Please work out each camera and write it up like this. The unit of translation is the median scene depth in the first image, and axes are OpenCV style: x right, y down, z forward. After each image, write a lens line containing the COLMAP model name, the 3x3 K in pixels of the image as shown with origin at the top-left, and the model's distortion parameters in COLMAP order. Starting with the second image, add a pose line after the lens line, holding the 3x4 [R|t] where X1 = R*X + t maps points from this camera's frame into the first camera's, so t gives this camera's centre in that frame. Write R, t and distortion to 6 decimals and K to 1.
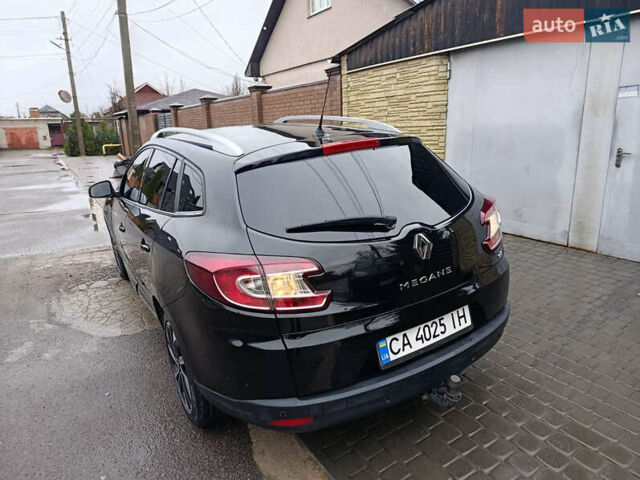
lens RADIAL K [[421.0, 0, 320.0], [0, 421.0, 240.0], [0, 0, 1]] dist [-0.002908, -0.006103]
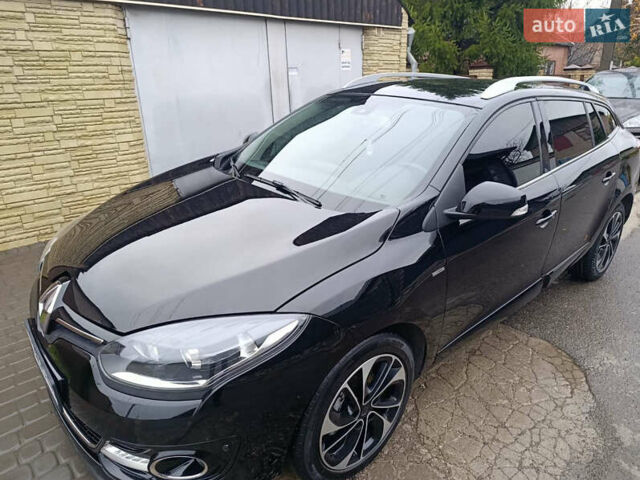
lens RADIAL K [[421.0, 0, 320.0], [0, 421.0, 240.0], [0, 0, 1]] dist [-0.002908, -0.006103]
pose [[-0.173406, -0.296184, 0.939258, -0.626530], [0.292381, 0.895226, 0.336279, -0.194794], [-0.940448, 0.332934, -0.068639, 0.819233]]
